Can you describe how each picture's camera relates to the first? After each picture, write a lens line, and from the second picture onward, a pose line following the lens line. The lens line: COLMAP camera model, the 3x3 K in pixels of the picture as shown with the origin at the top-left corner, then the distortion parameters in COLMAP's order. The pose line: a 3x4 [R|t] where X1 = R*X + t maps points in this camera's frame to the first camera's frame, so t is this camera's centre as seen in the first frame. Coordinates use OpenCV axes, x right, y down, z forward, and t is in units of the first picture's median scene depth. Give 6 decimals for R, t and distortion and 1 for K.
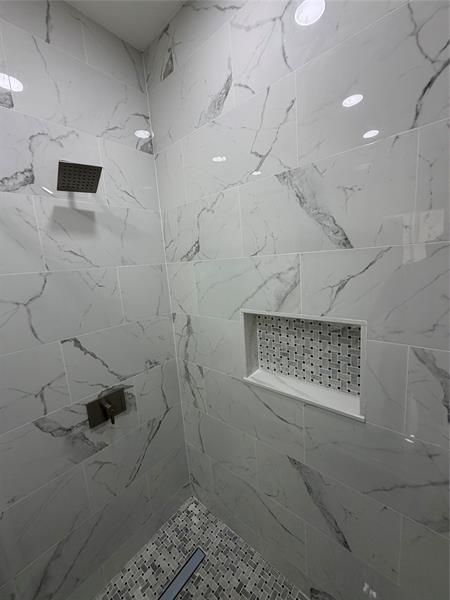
lens RADIAL K [[241.1, 0, 225.1], [0, 241.1, 299.4], [0, 0, 1]] dist [-0.004585, -0.000433]
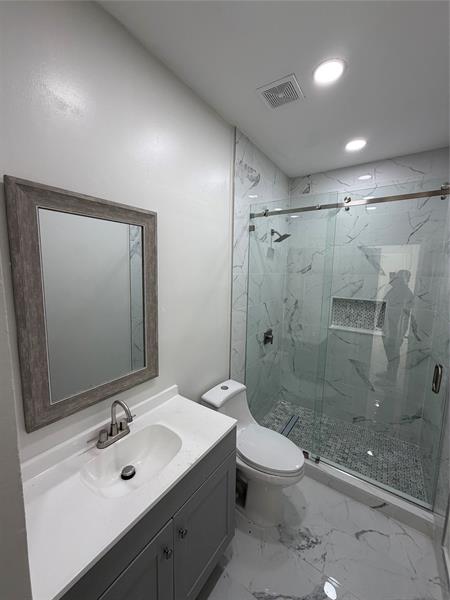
lens RADIAL K [[241.1, 0, 224.9], [0, 241.1, 299.4], [0, 0, 1]] dist [-0.004585, -0.000433]
pose [[0.990076, 0.079711, 0.115737, -1.182777], [-0.074970, 0.996181, -0.044765, 0.242823], [-0.118863, 0.035644, 0.992271, -1.153315]]
